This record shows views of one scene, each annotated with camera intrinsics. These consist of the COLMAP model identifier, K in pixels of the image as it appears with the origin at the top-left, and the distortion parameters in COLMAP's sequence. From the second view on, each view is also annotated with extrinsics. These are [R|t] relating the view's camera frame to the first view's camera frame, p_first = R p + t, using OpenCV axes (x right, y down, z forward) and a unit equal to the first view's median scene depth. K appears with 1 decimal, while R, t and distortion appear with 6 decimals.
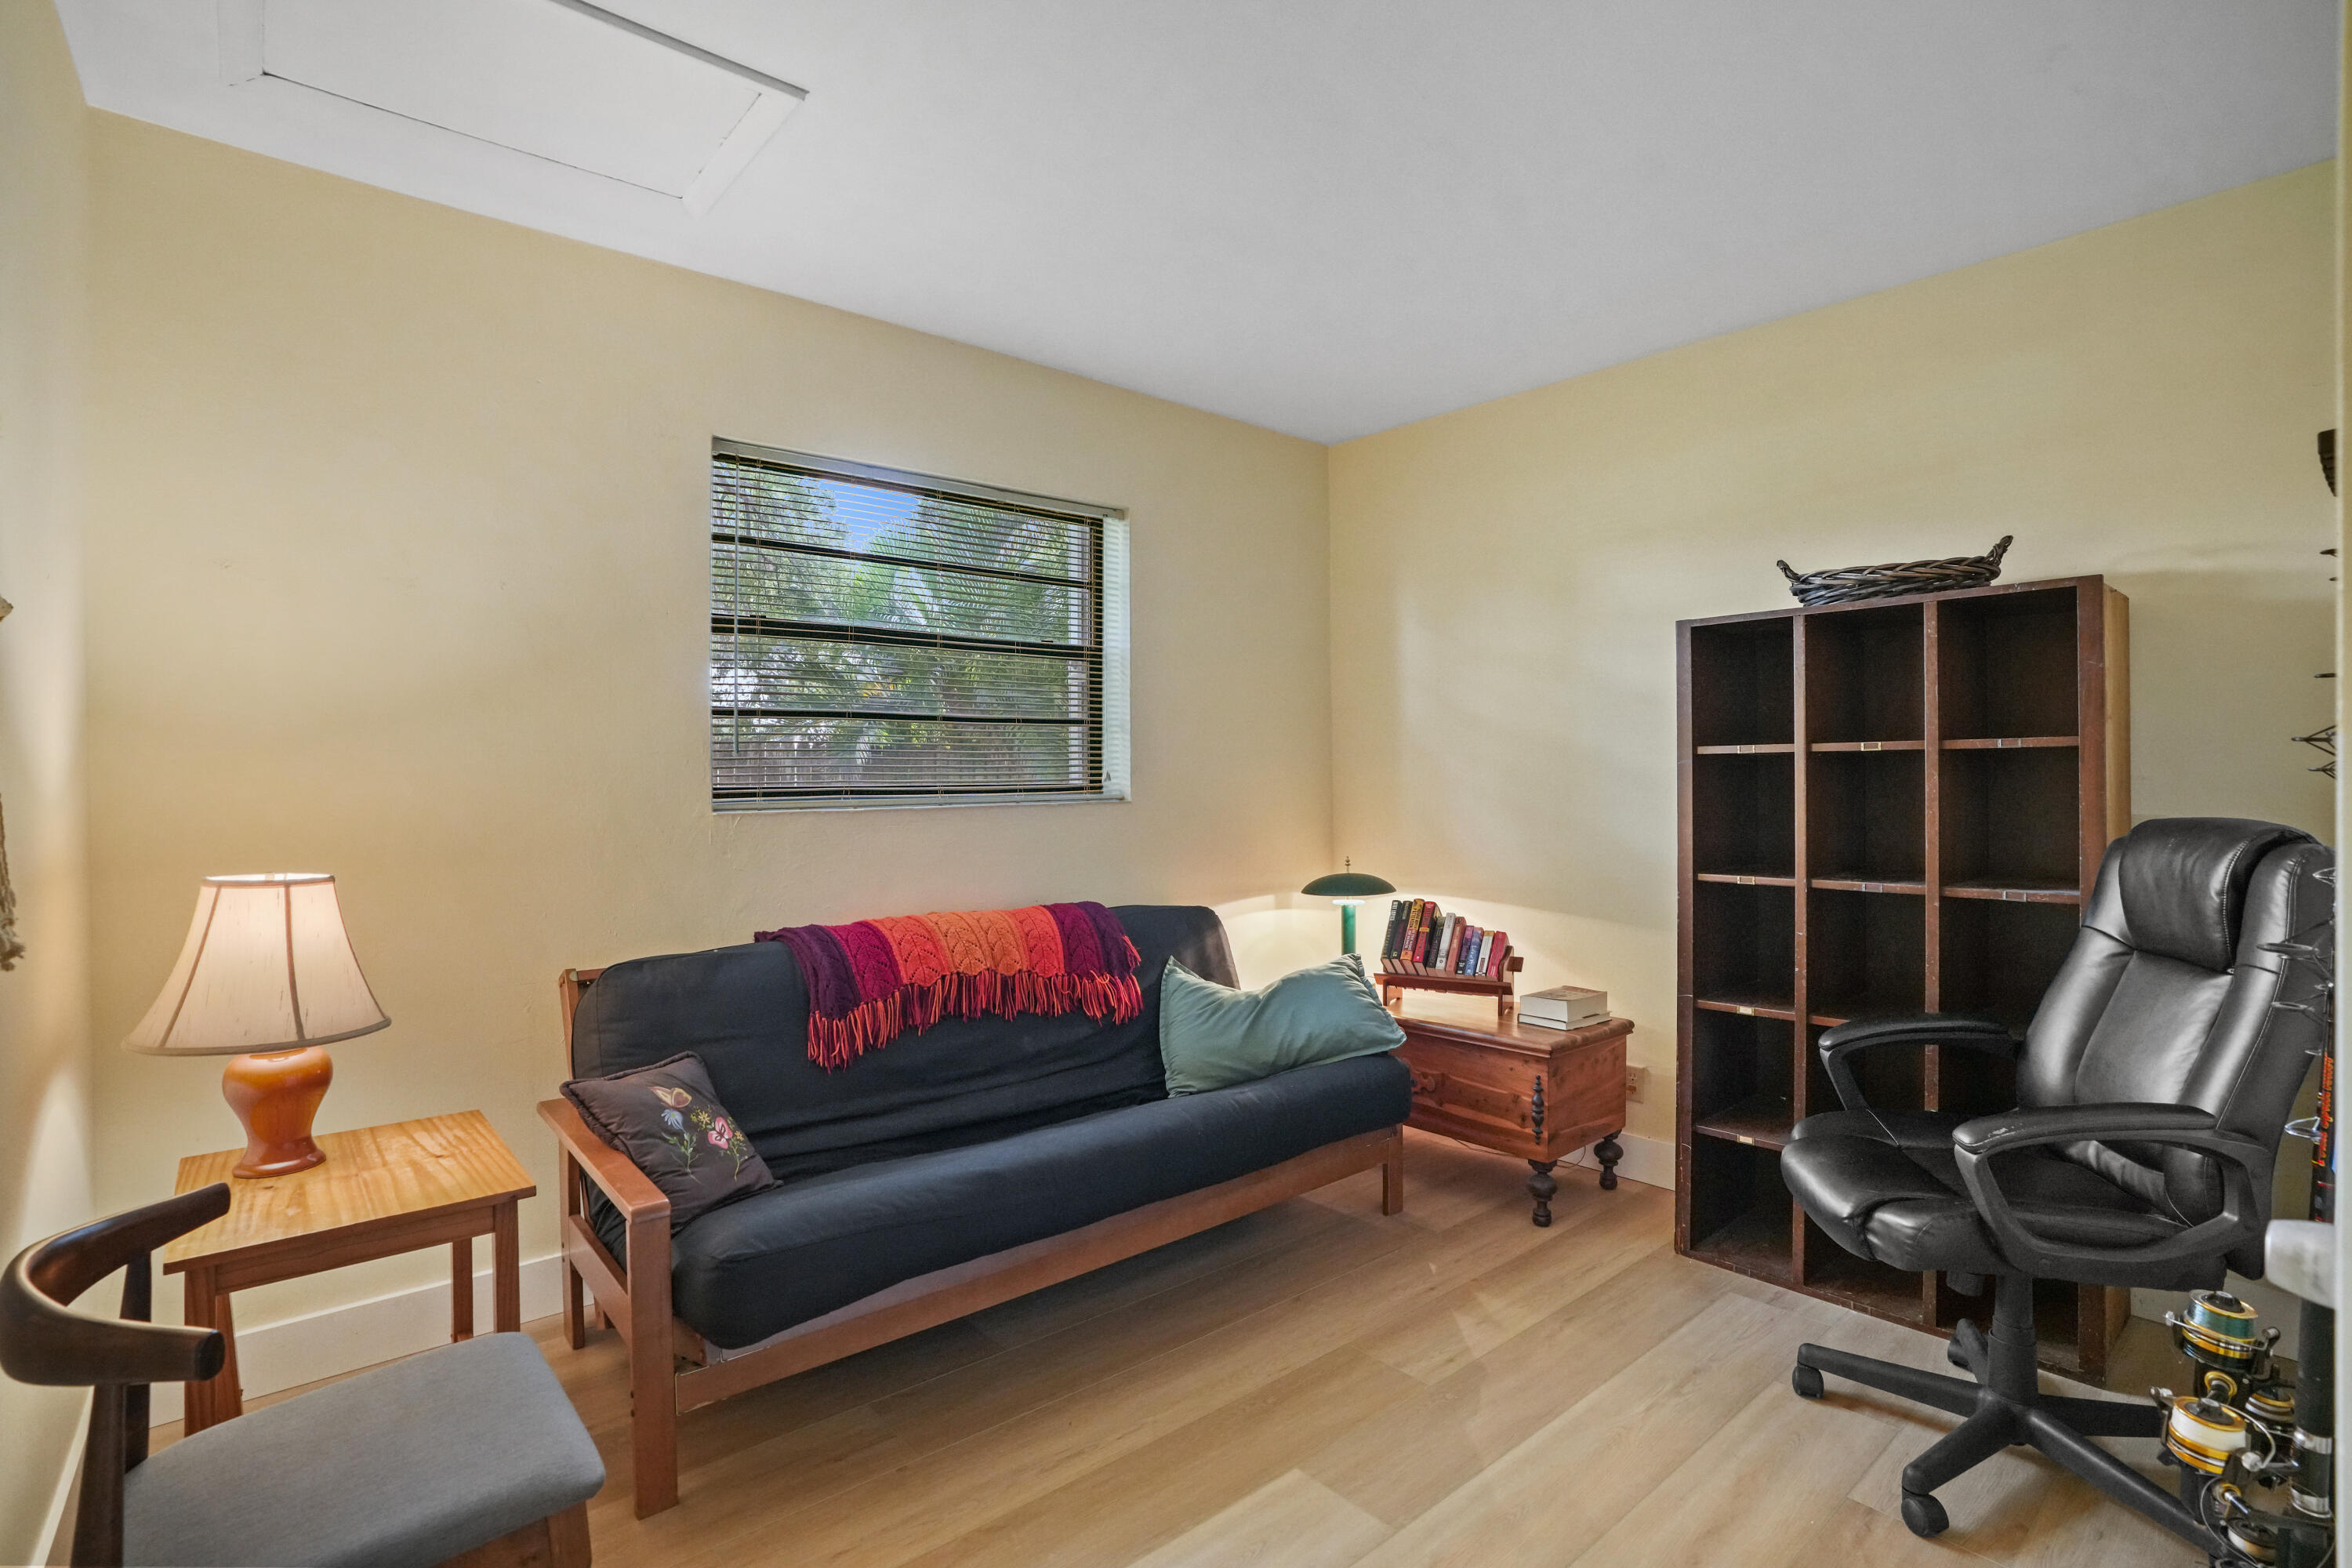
lens RADIAL K [[1096.7, 0, 1181.9], [0, 1096.7, 776.1], [0, 0, 1]] dist [-0.033488, 0.008130]
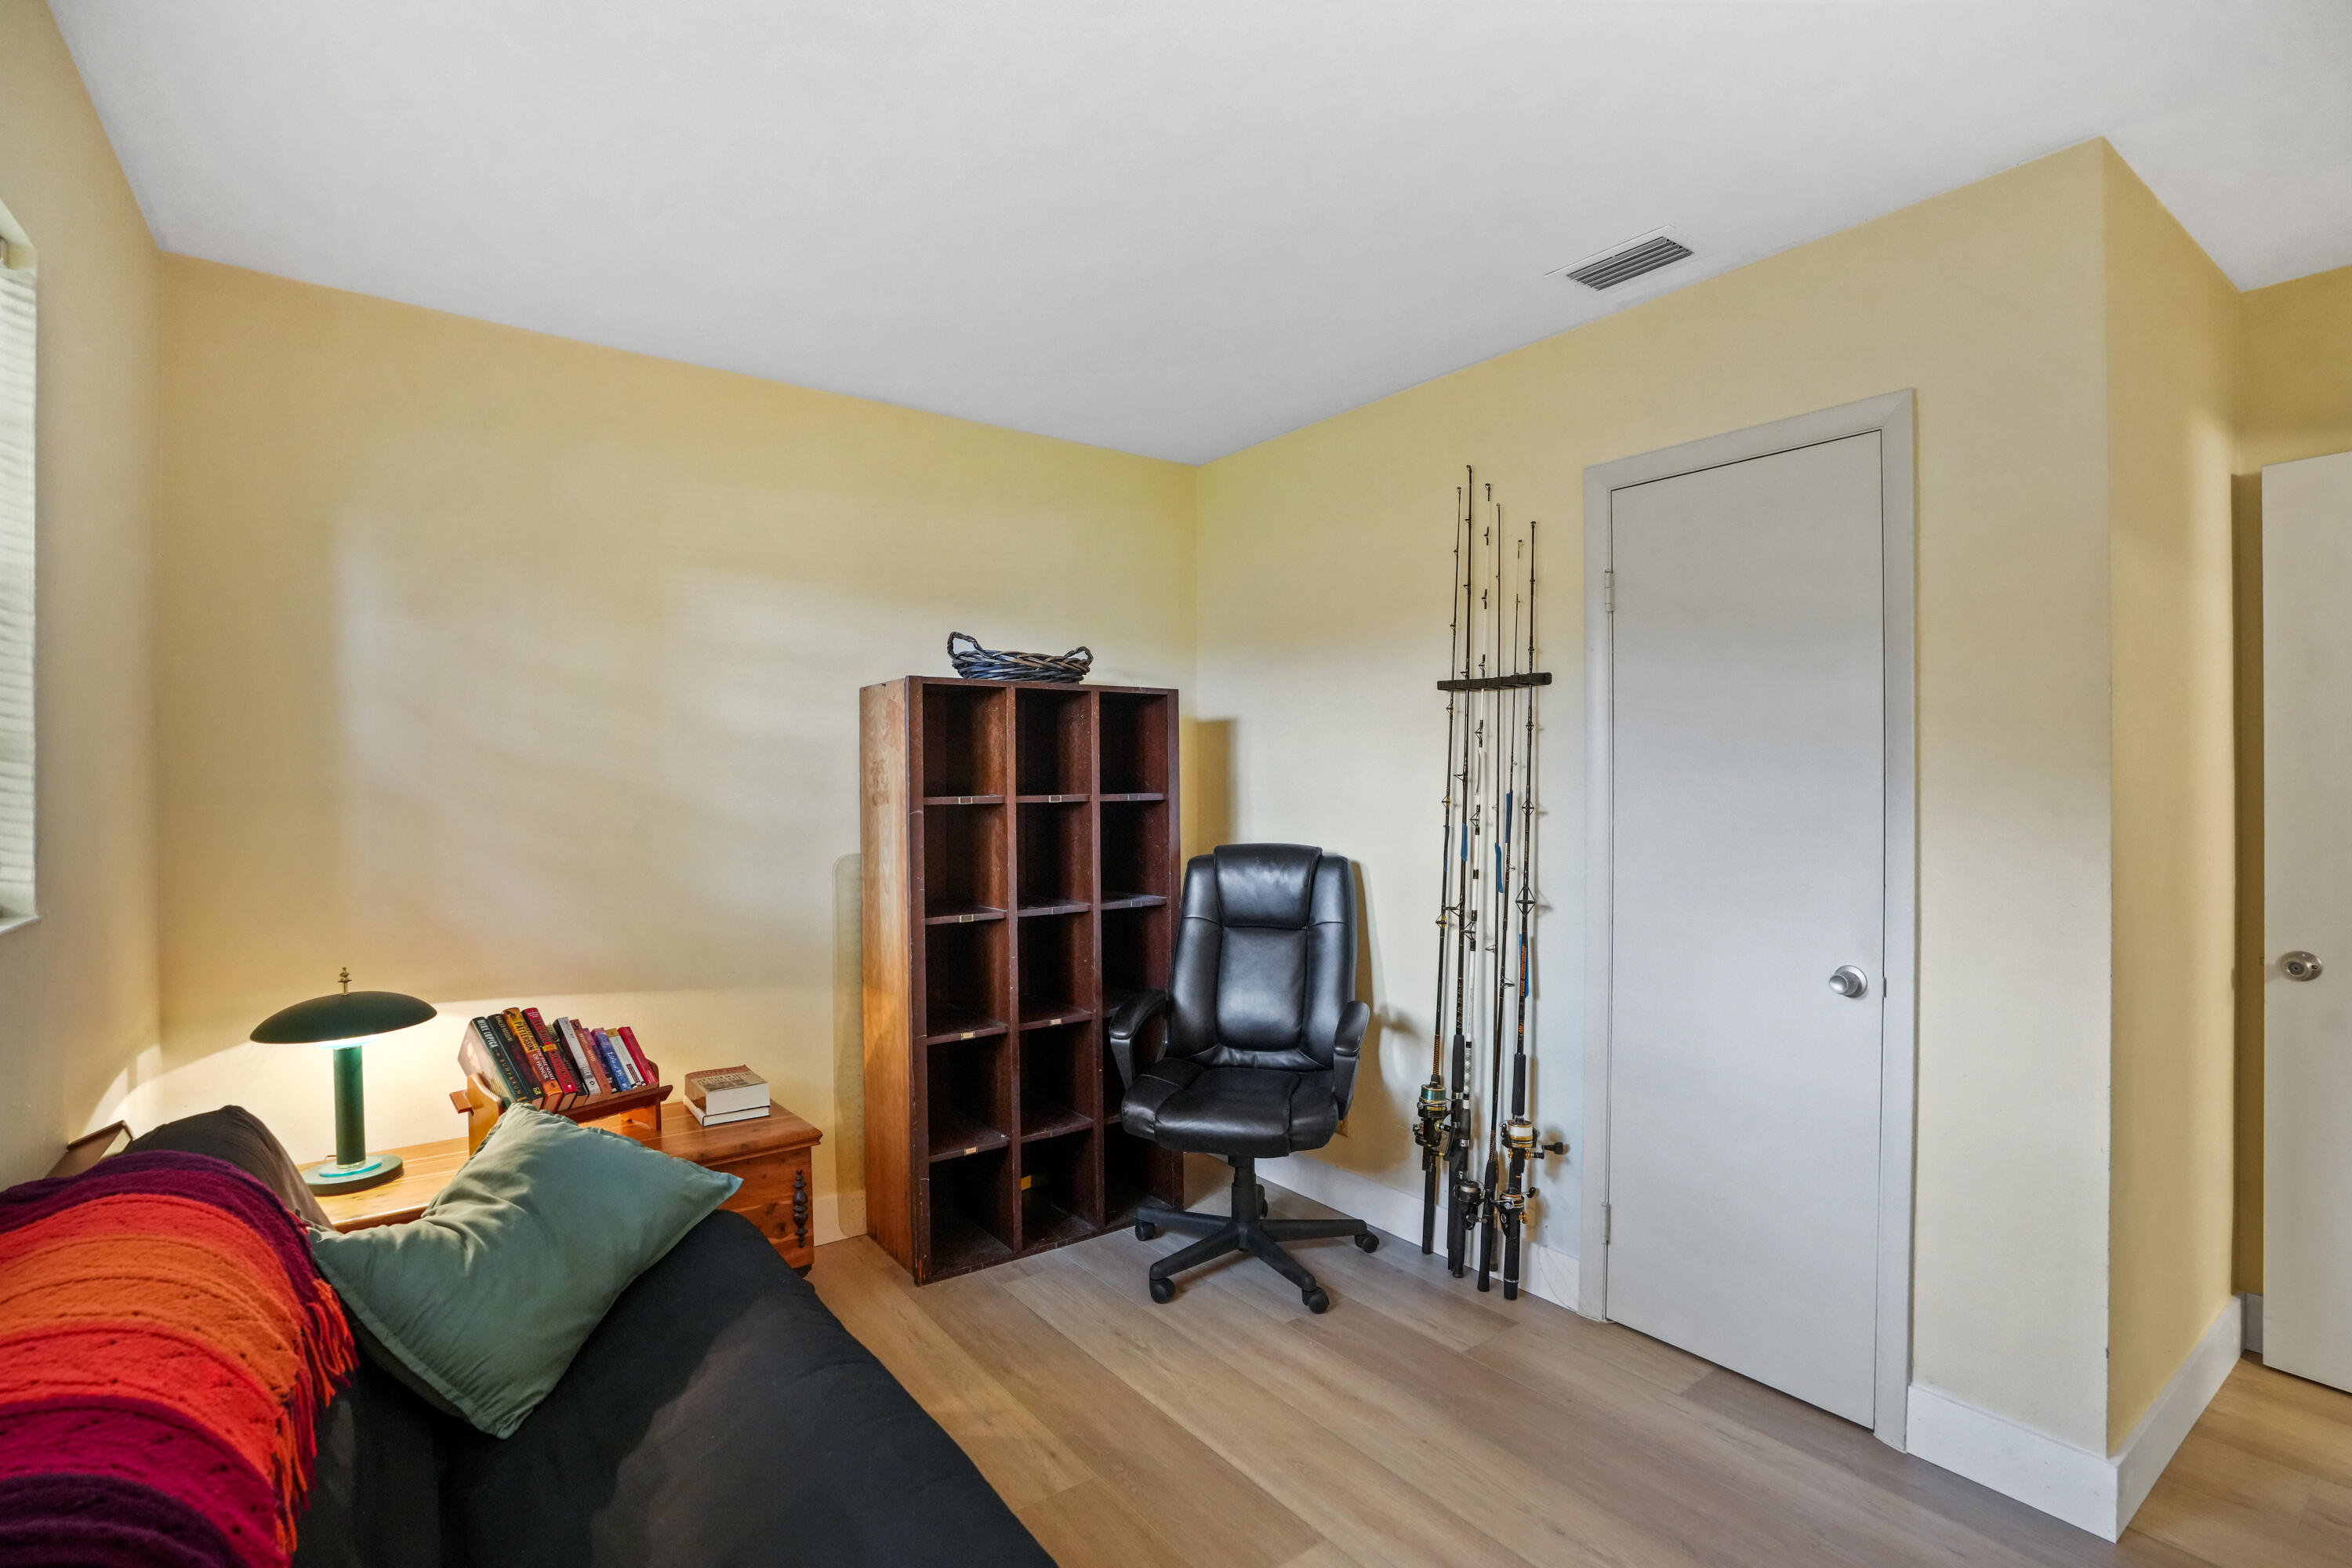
lens RADIAL K [[1096.7, 0, 1180.3], [0, 1096.7, 788.3], [0, 0, 1]] dist [-0.033488, 0.008130]
pose [[0.087364, 0.007821, 0.996146, -0.593441], [0.008979, 0.999922, -0.008639, -0.025284], [-0.996136, 0.009700, 0.087287, 0.697851]]
